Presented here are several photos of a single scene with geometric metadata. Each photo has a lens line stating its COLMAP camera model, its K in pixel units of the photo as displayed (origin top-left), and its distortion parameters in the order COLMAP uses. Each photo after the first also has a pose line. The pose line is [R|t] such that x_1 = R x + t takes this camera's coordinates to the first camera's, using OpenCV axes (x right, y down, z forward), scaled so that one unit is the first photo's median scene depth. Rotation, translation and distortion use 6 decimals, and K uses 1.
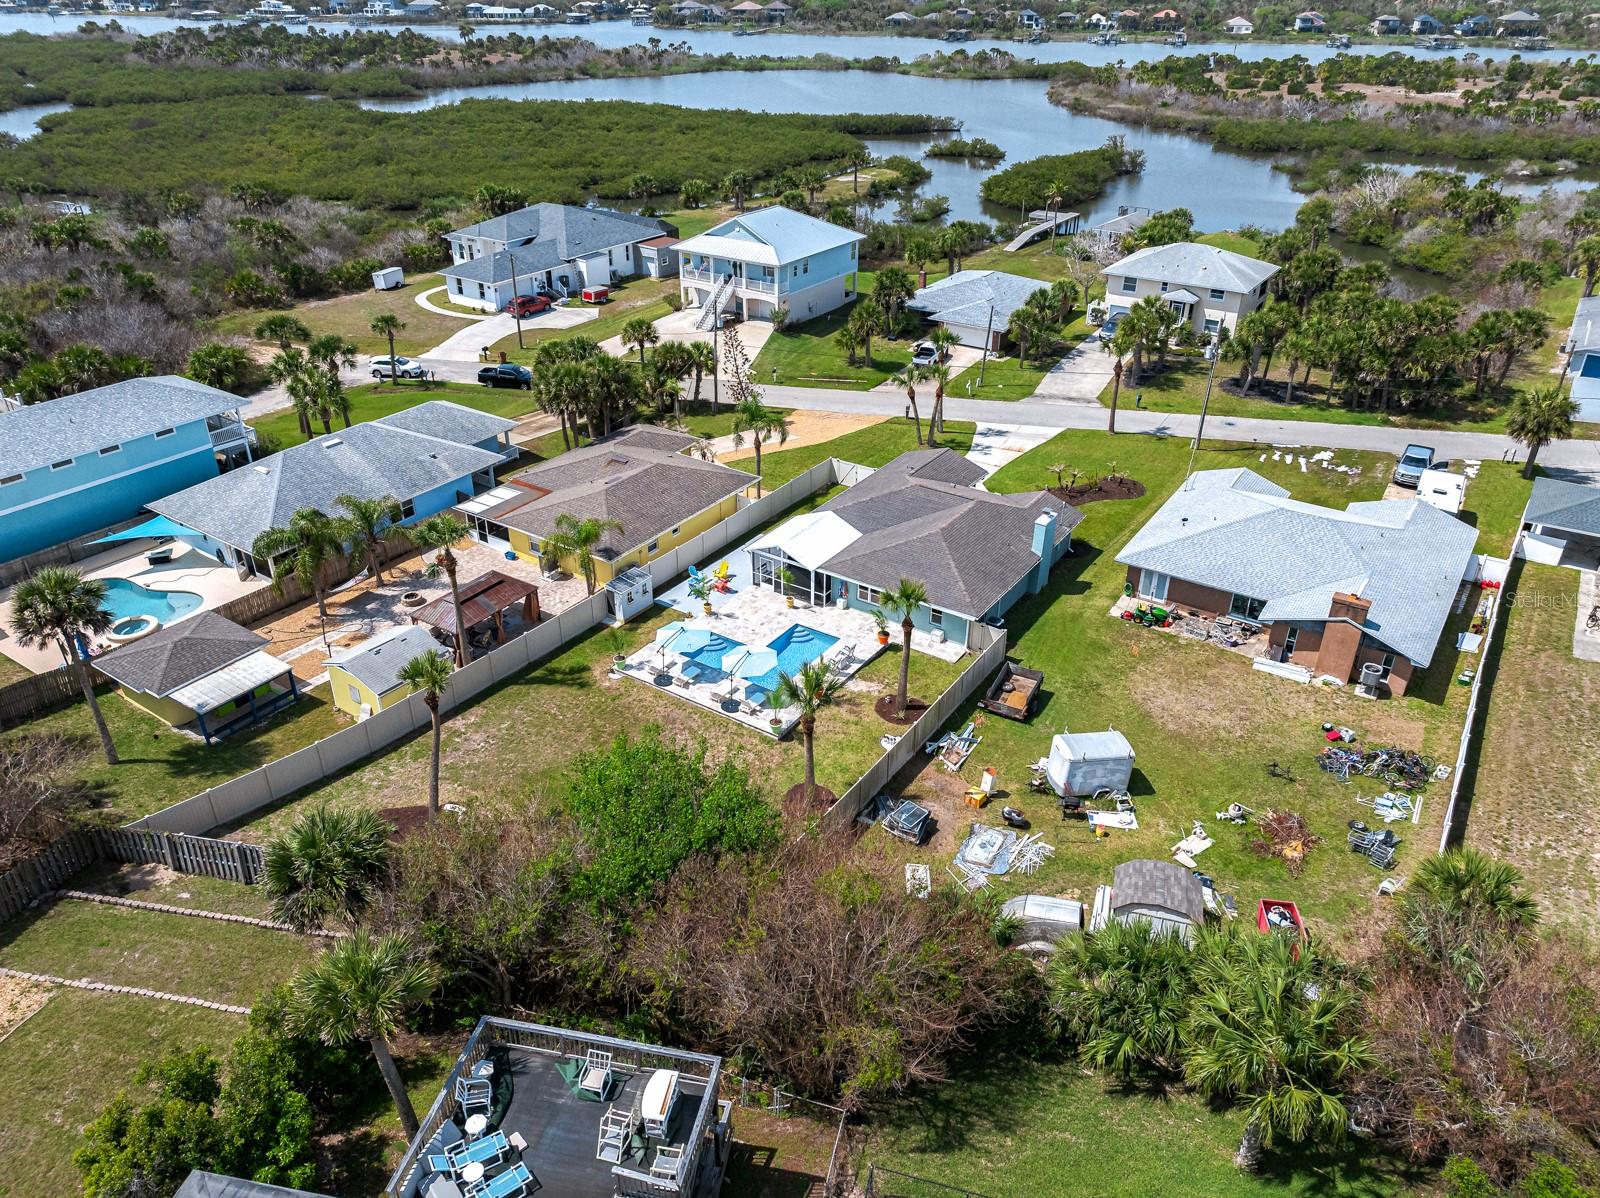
lens RADIAL K [[1109.2, 0, 800.0], [0, 1109.2, 599.0], [0, 0, 1]] dist [0.003199, 0.010766]
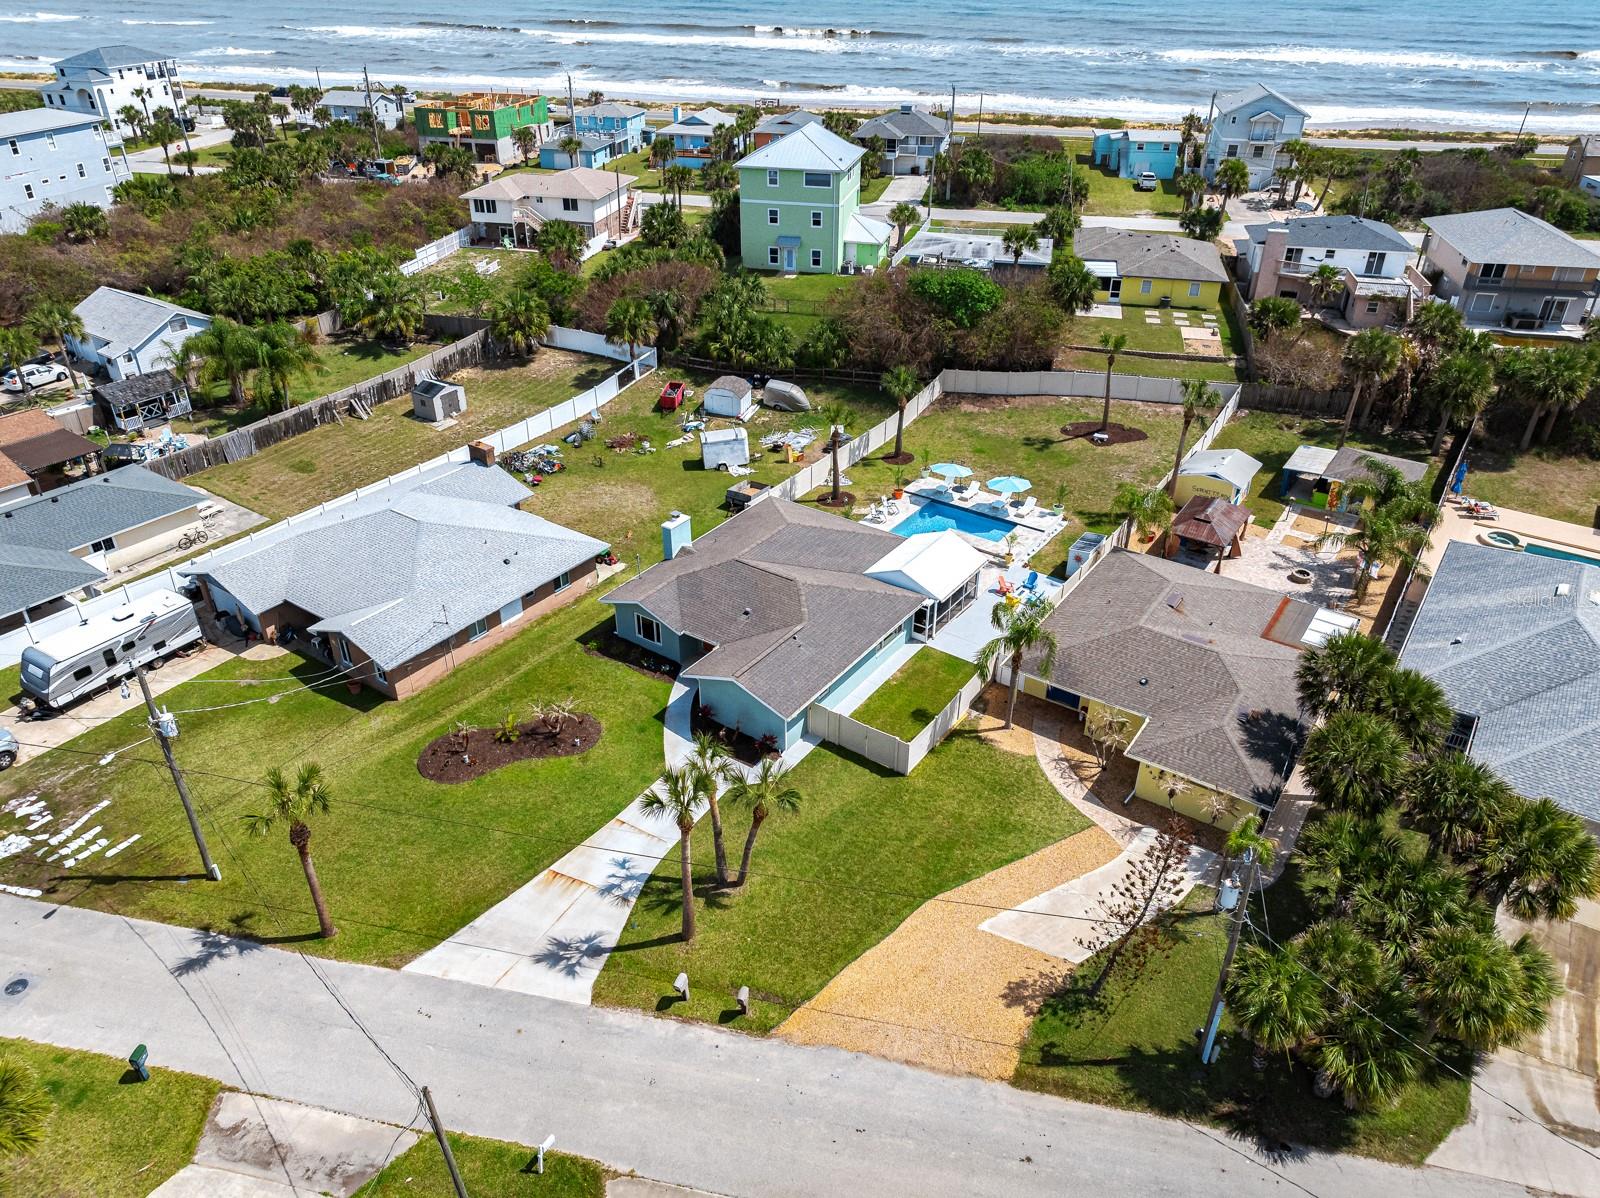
lens RADIAL K [[1104.6, 0, 808.3], [0, 1104.6, 597.5], [0, 0, 1]] dist [0.006352, 0.001044]
pose [[-0.999883, -0.015278, 0.001179, 0.073548], [-0.006464, 0.490319, 0.871519, -0.616280], [-0.013894, 0.871409, -0.490360, 1.070396]]
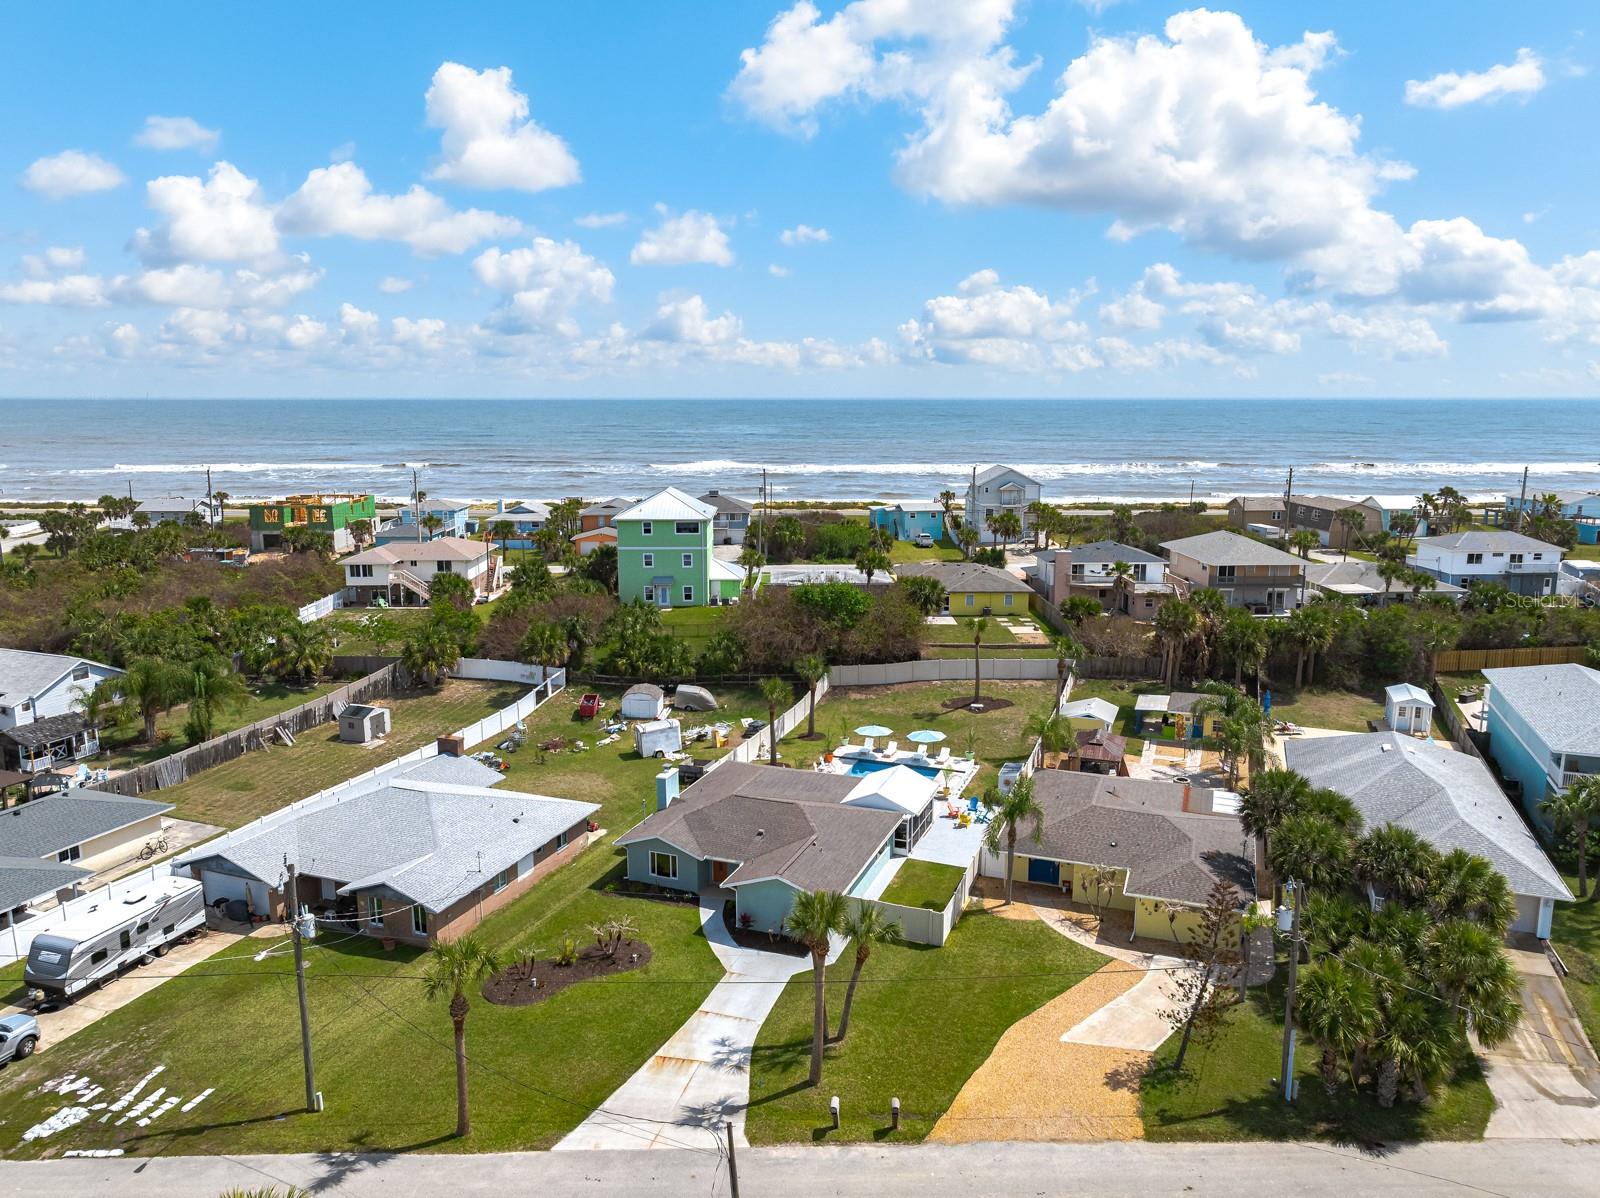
lens RADIAL K [[1113.4, 0, 800.0], [0, 1113.4, 599.0], [0, 0, 1]] dist [0.001728, 0.007307]
pose [[-0.974529, 0.036253, -0.221311, 0.229904], [-0.114559, 0.767901, 0.630241, -0.620500], [0.192793, 0.639541, -0.744189, 1.197654]]
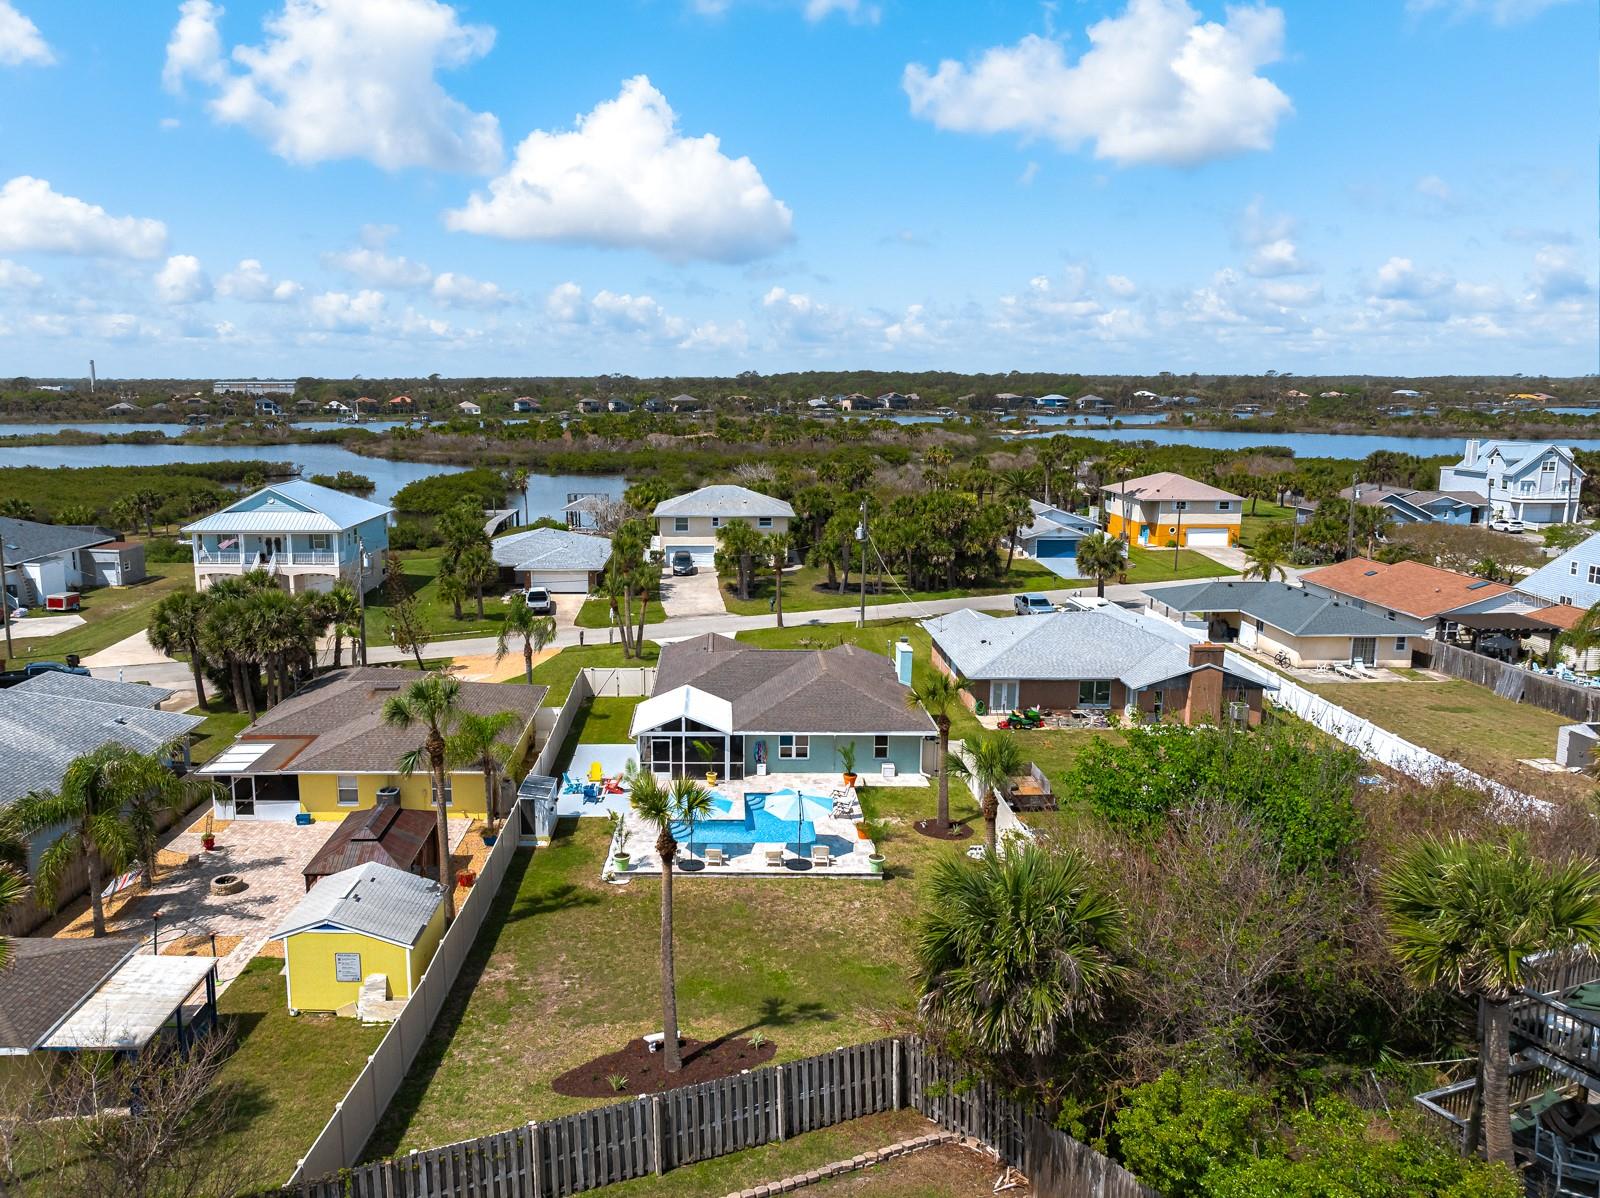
lens RADIAL K [[1166.1, 0, 702.5], [0, 1166.1, 596.4], [0, 0, 1]] dist [0.000207, 0.001407]
pose [[0.837203, -0.103381, 0.537032, -0.327720], [0.275017, 0.928361, -0.250023, 0.064492], [-0.472712, 0.357013, 0.805658, 0.173278]]
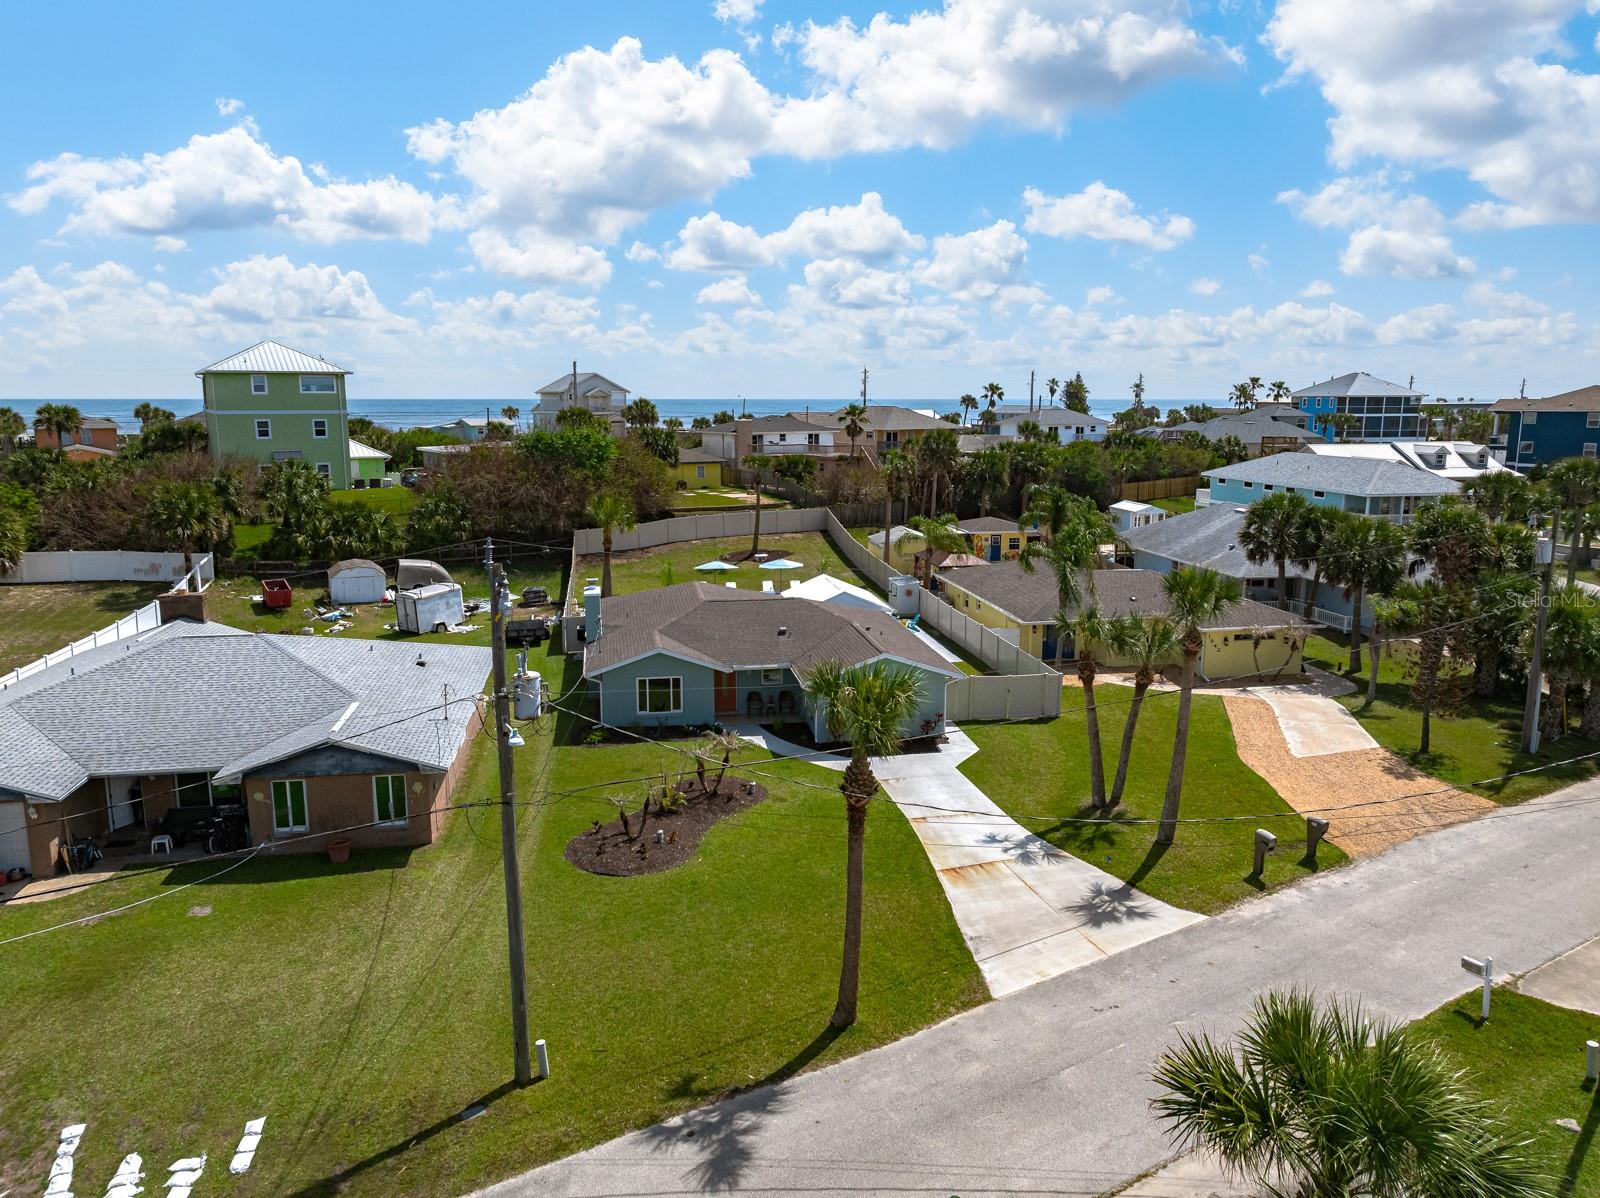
lens RADIAL K [[1114.1, 0, 803.9], [0, 1114.1, 591.5], [0, 0, 1]] dist [-0.003061, 0.018193]
pose [[-0.721090, 0.114868, -0.683253, 0.443848], [-0.346454, 0.794231, 0.499166, -0.349060], [0.599999, 0.596660, -0.532915, 1.041922]]
